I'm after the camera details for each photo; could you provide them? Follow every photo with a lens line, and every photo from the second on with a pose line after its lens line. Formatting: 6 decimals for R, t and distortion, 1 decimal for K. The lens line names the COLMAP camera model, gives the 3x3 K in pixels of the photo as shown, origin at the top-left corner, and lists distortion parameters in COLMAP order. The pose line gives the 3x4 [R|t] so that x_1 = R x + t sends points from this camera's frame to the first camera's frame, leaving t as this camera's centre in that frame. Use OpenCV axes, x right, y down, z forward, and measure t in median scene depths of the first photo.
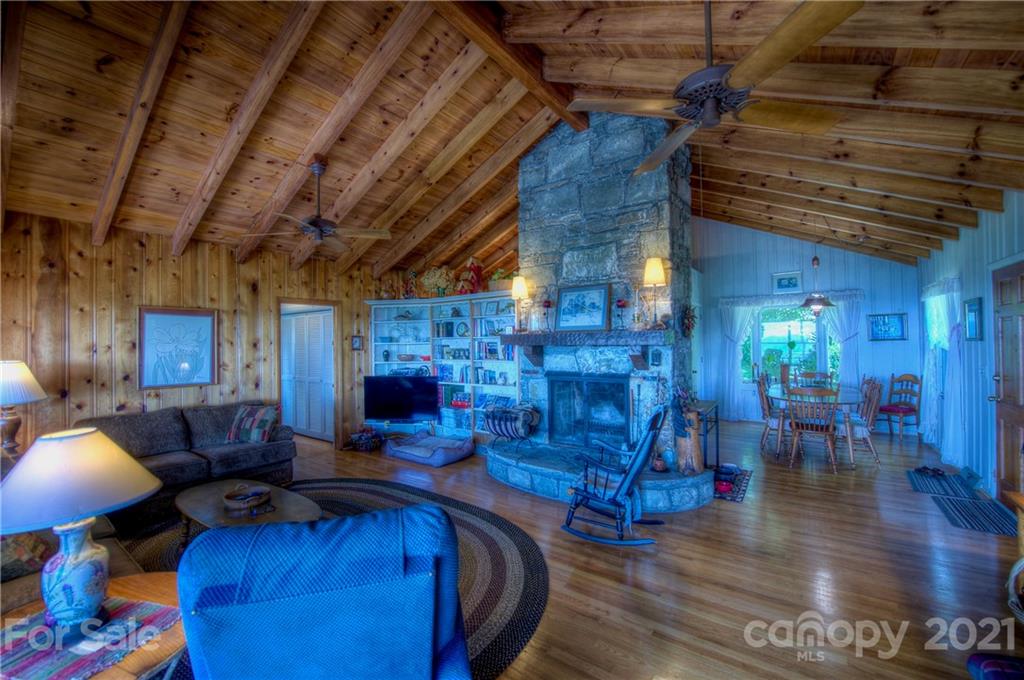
lens RADIAL K [[413.1, 0, 517.1], [0, 413.1, 349.9], [0, 0, 1]] dist [-0.013049, 0.000094]
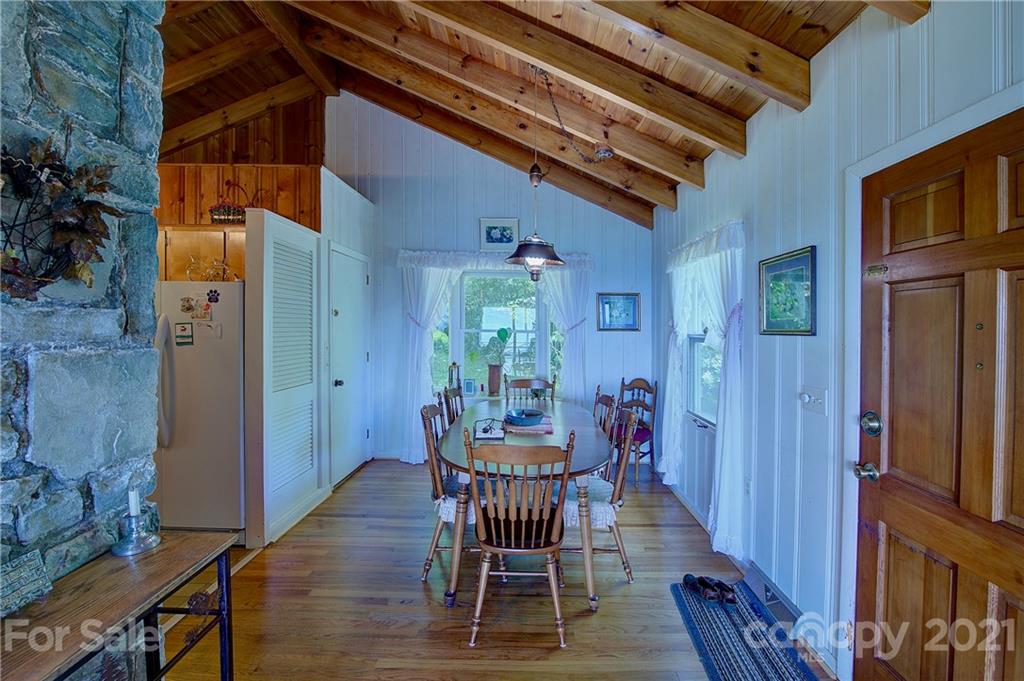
lens RADIAL K [[413.4, 0, 531.2], [0, 413.4, 339.8], [0, 0, 1]] dist [-0.001001, -0.000042]
pose [[0.818405, 0.015572, 0.574431, 0.425945], [-0.022030, 0.999748, 0.004284, -0.008075], [-0.574220, -0.016161, 0.818542, 0.571140]]
